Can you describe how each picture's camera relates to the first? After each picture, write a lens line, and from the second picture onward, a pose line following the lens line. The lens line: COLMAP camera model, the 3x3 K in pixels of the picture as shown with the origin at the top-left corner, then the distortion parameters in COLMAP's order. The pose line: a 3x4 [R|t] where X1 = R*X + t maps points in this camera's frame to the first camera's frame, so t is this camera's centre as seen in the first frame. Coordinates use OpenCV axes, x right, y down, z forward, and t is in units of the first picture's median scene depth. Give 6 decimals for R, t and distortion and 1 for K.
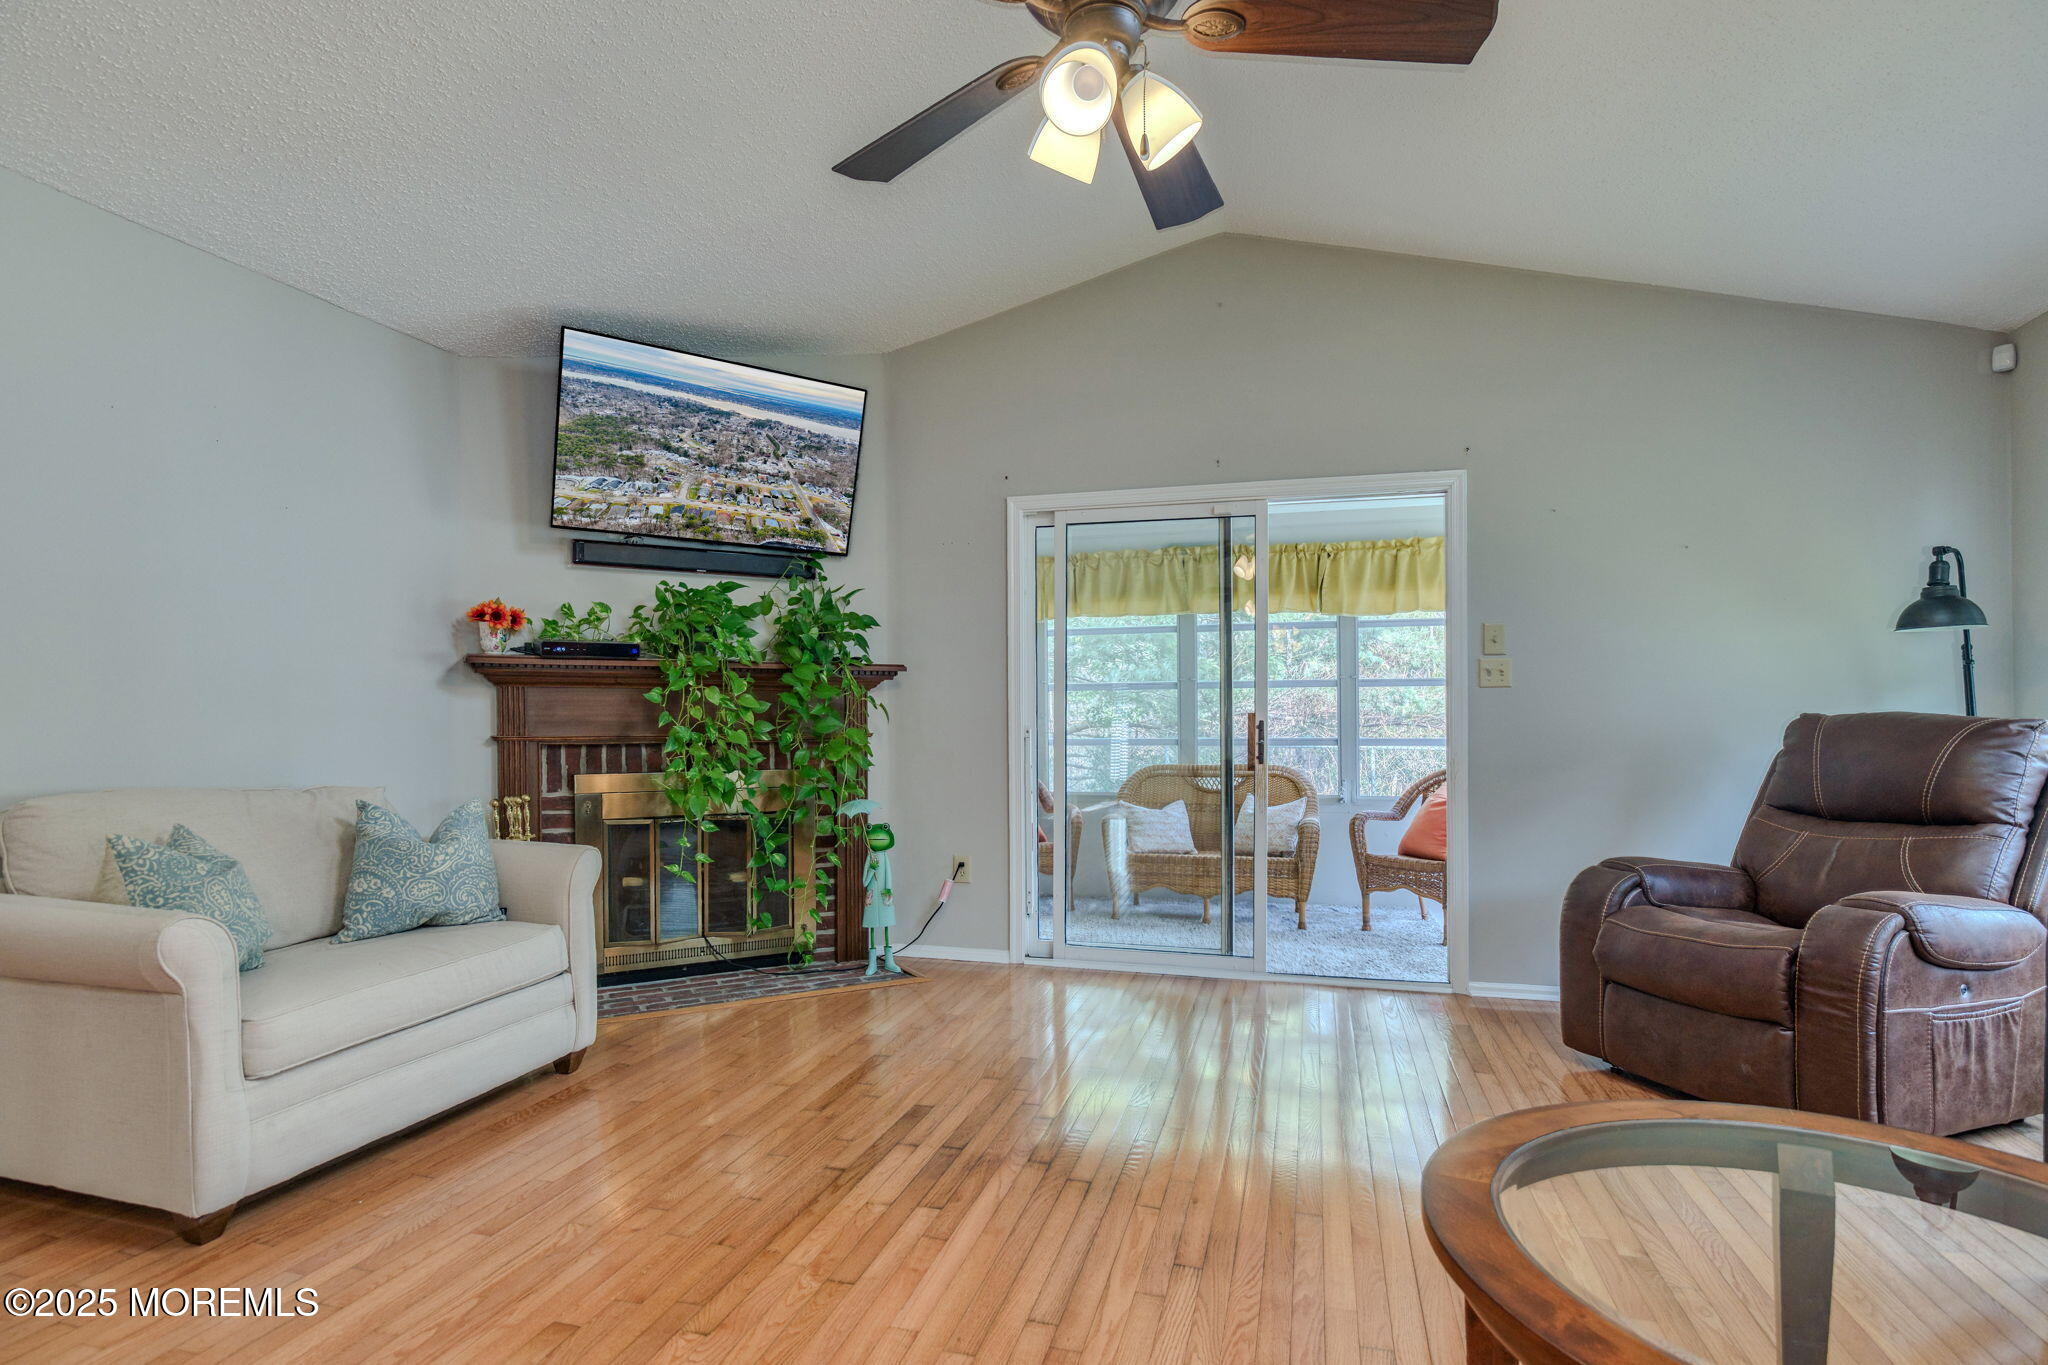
lens RADIAL K [[1052.5, 0, 1029.0], [0, 1052.5, 686.2], [0, 0, 1]] dist [0.018977, 0.000345]
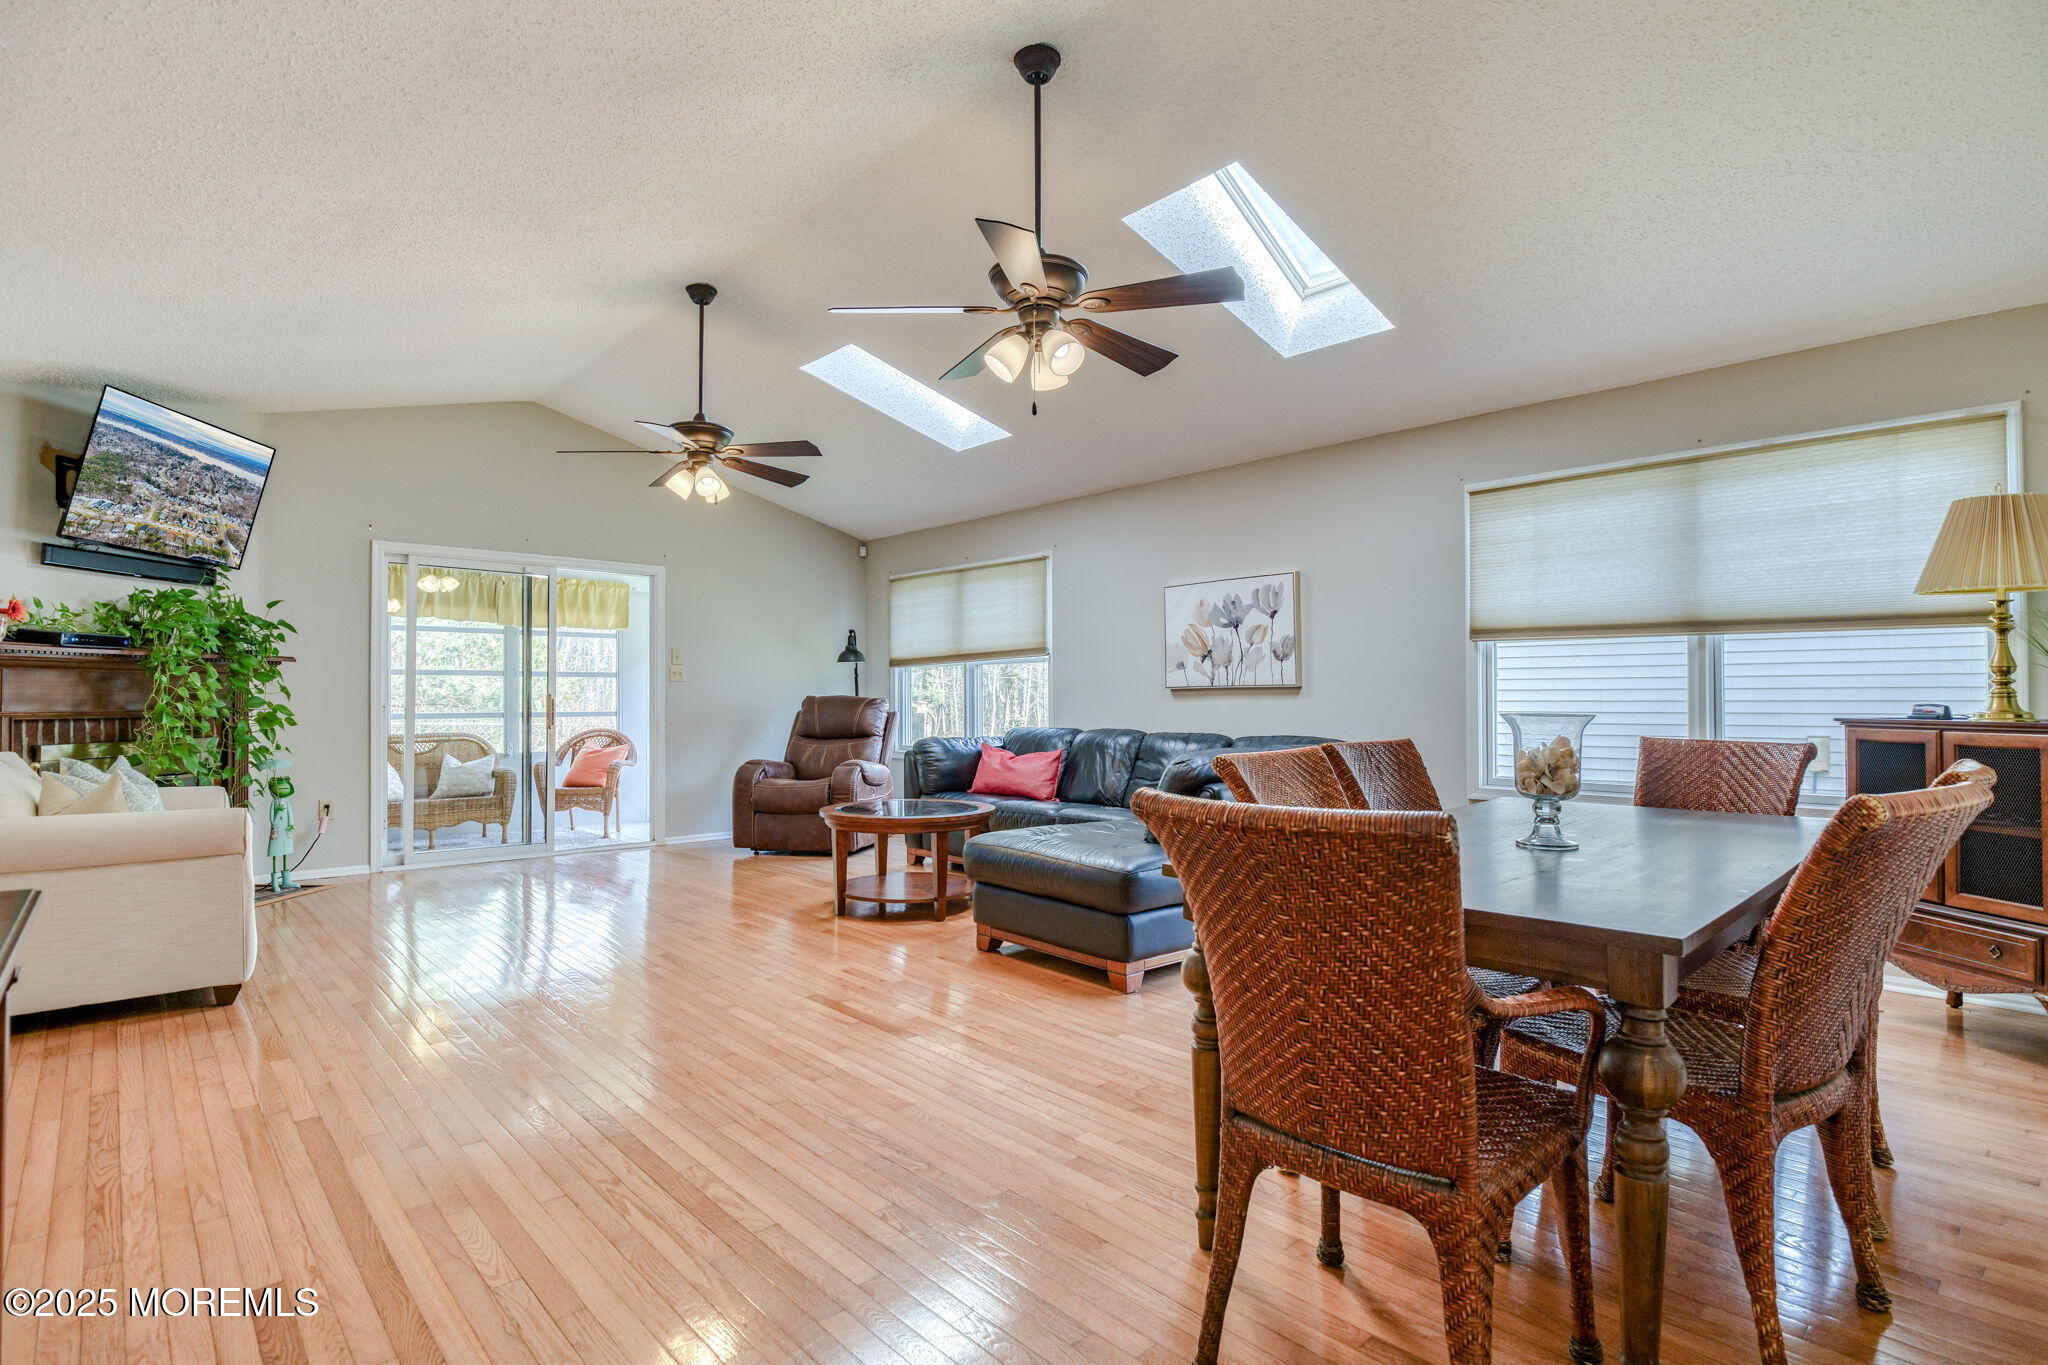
lens RADIAL K [[1010.5, 0, 1019.7], [0, 1010.5, 686.6], [0, 0, 1]] dist [-0.004394, -0.020720]
pose [[0.541037, 0.011557, 0.840920, -0.763324], [-0.025823, 0.999662, 0.002875, -0.011661], [-0.840602, -0.023270, 0.541153, -0.510739]]
